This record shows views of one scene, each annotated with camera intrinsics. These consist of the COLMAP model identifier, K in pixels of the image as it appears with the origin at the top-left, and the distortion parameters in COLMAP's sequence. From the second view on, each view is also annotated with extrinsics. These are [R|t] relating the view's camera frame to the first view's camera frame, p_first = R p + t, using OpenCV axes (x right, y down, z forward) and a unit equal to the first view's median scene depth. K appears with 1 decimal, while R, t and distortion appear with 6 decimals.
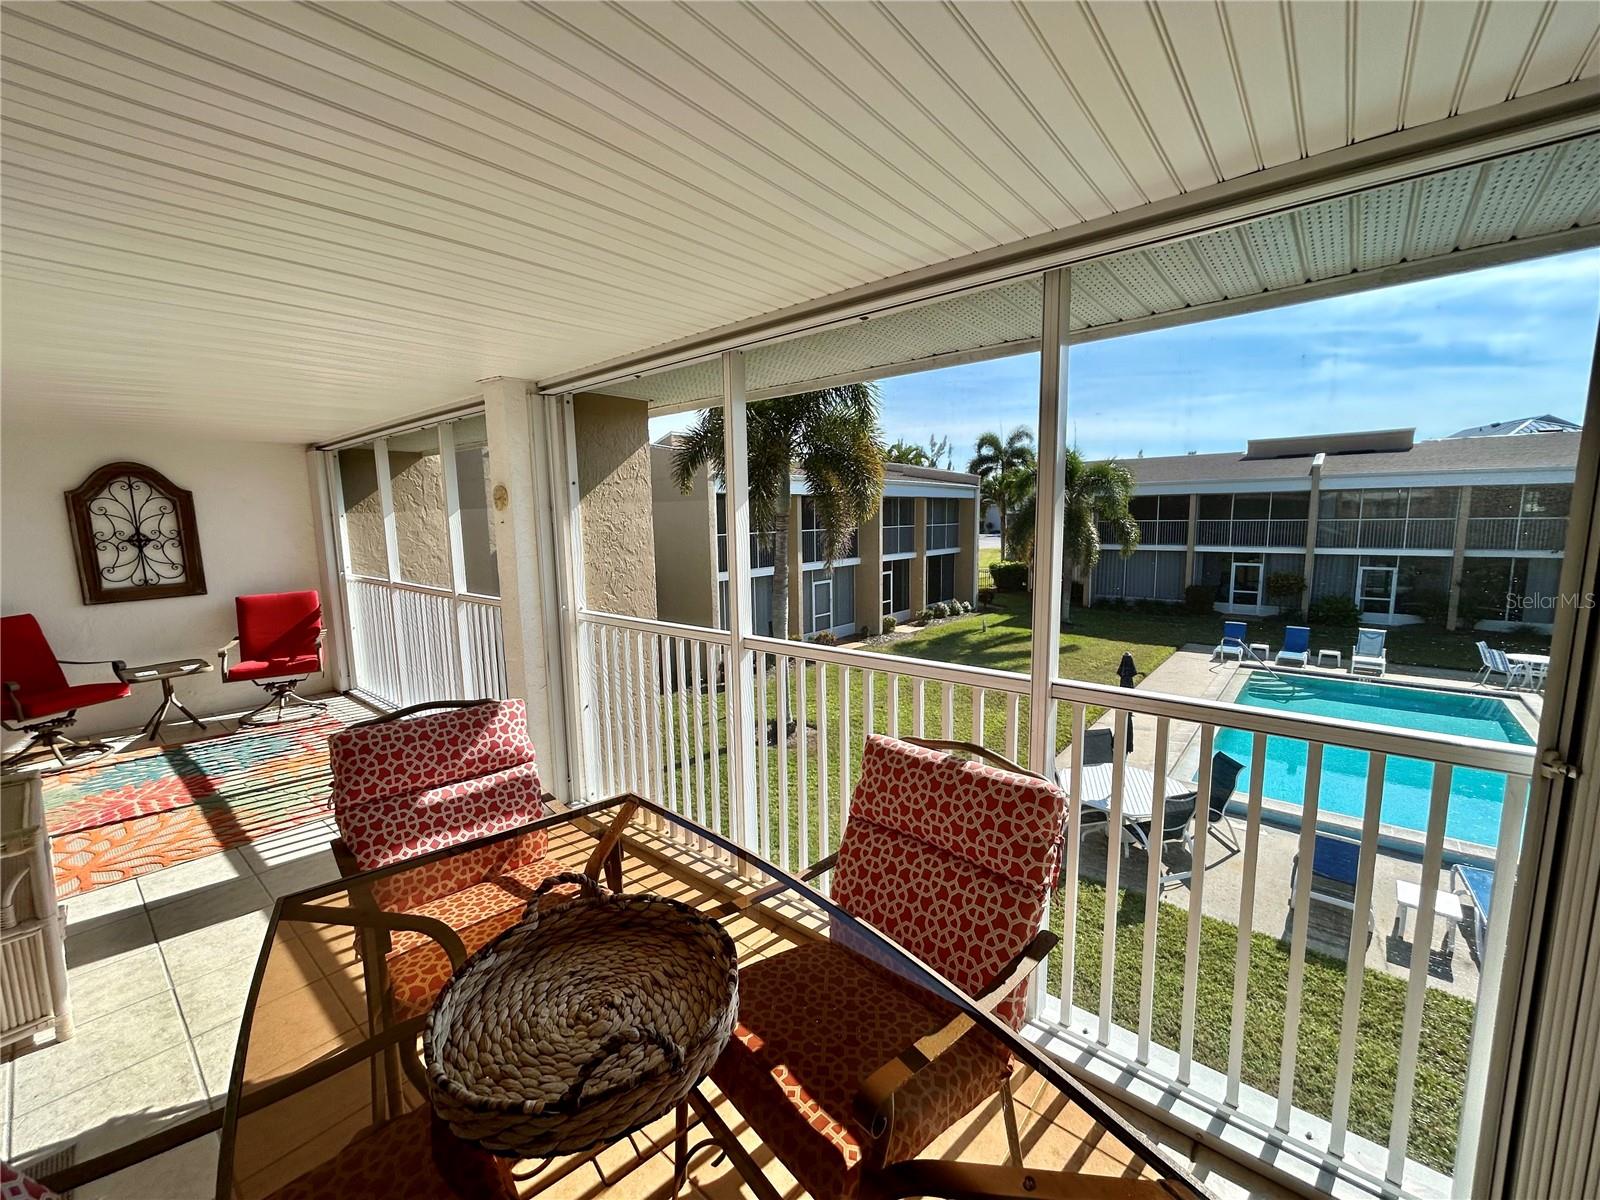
lens RADIAL K [[646.1, 0, 799.7], [0, 646.1, 594.3], [0, 0, 1]] dist [-0.000559, 0.000623]
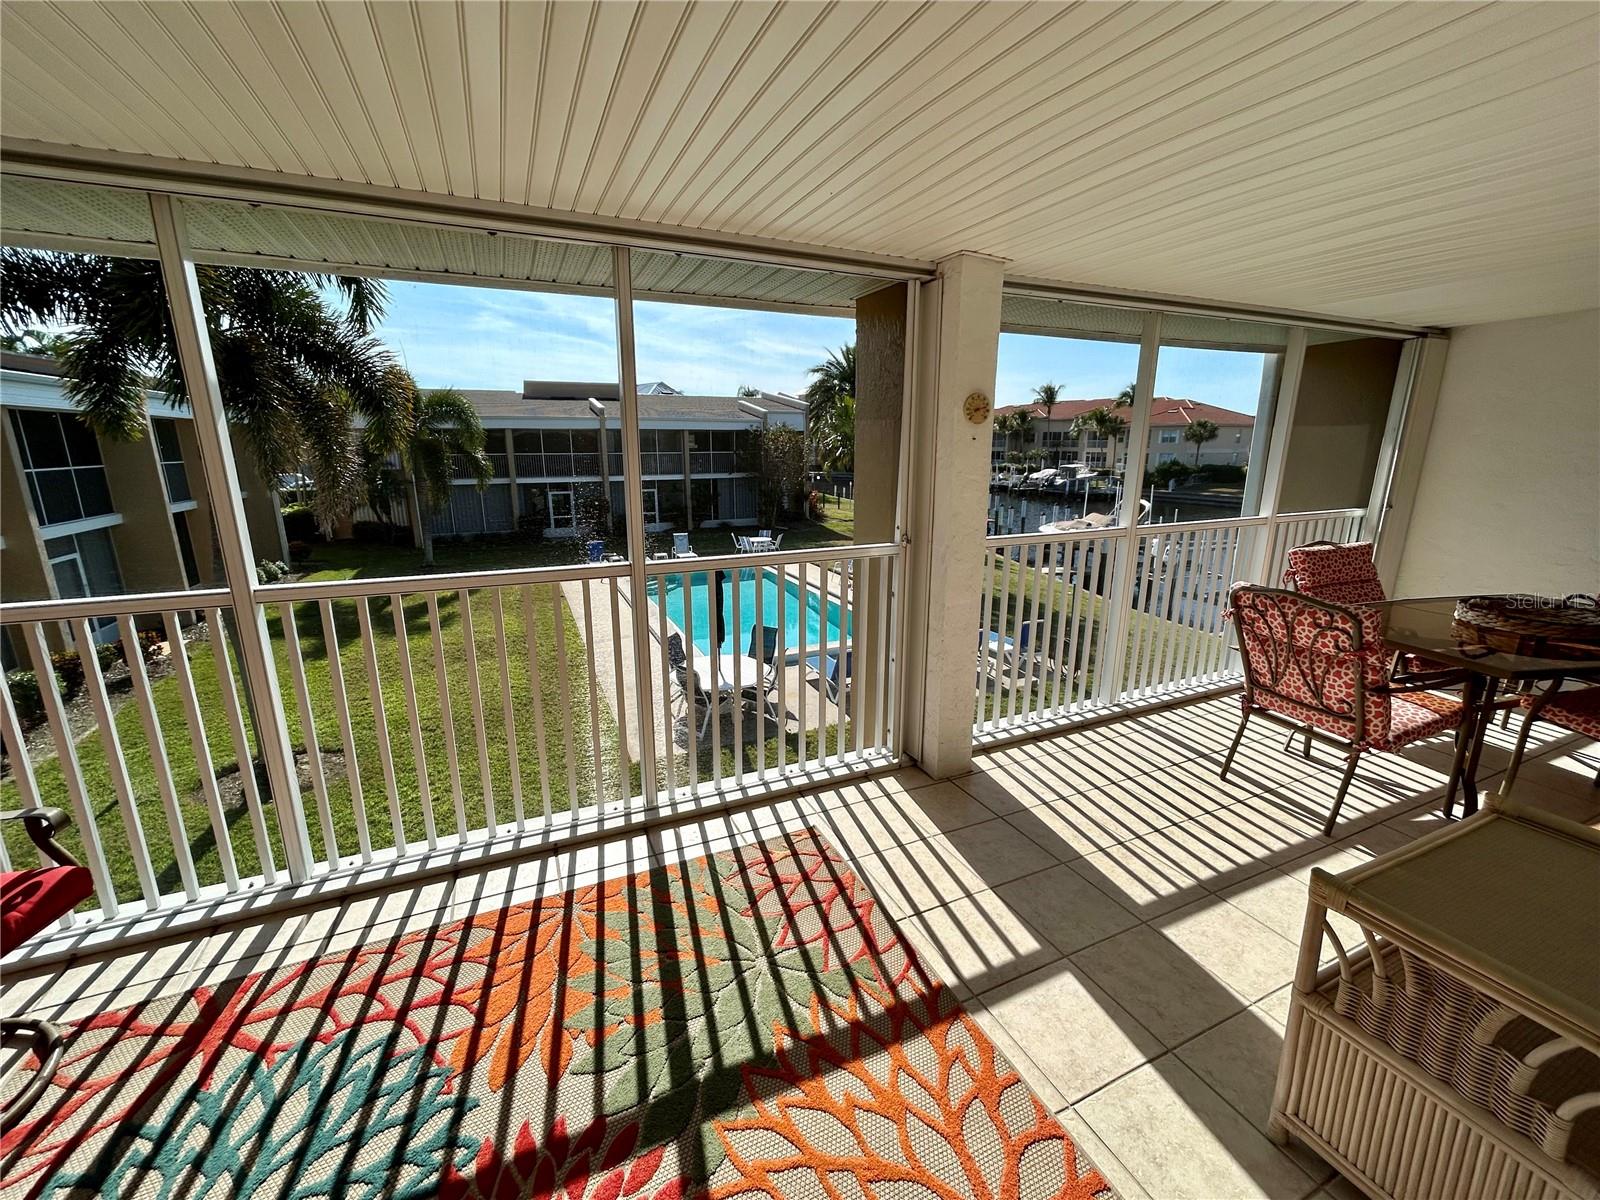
lens RADIAL K [[646.1, 0, 799.7], [0, 646.1, 594.3], [0, 0, 1]] dist [-0.000559, 0.000623]
pose [[0.436388, -0.191556, 0.879131, -0.203110], [0.105052, 0.981239, 0.161659, -0.011790], [-0.893605, 0.021808, 0.448324, 0.126415]]
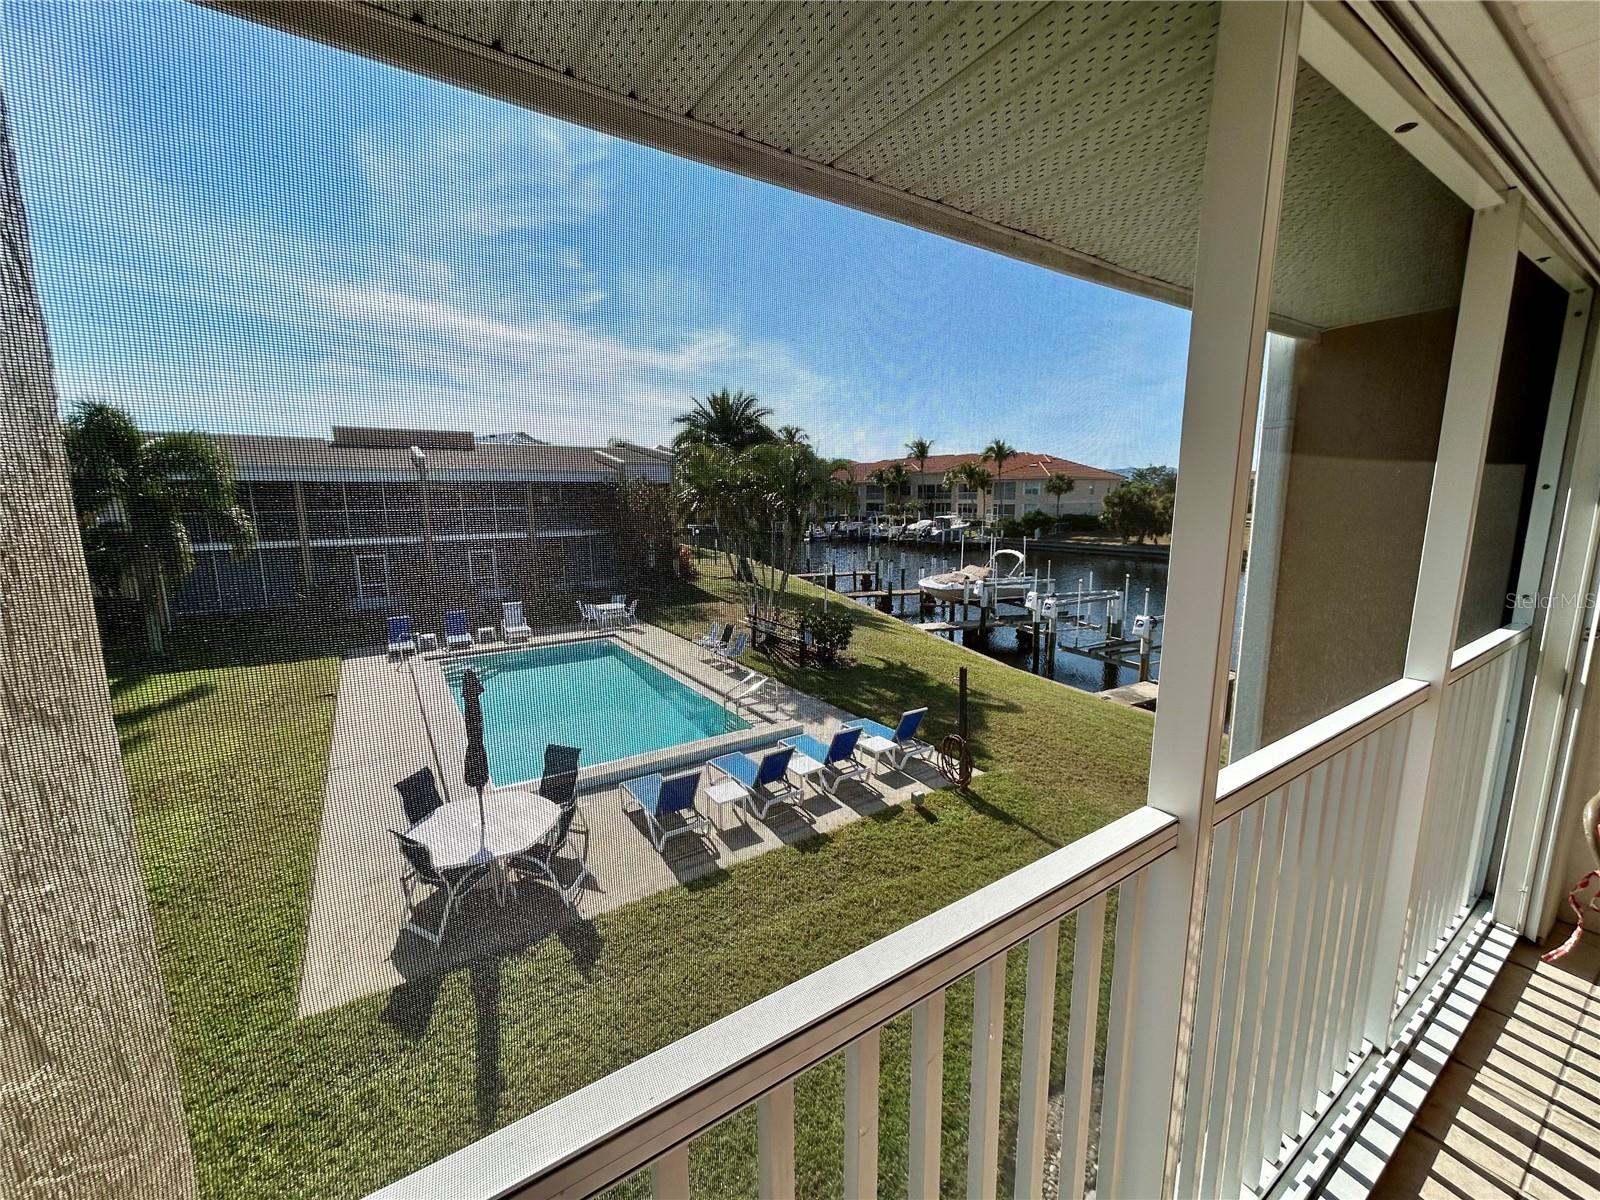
lens RADIAL K [[646.1, 0, 799.7], [0, 646.1, 594.3], [0, 0, 1]] dist [-0.000559, 0.000623]
pose [[0.276645, -0.132485, 0.951796, -0.062193], [0.119383, 0.987516, 0.102758, -0.015512], [-0.953528, 0.085200, 0.289008, 0.136951]]
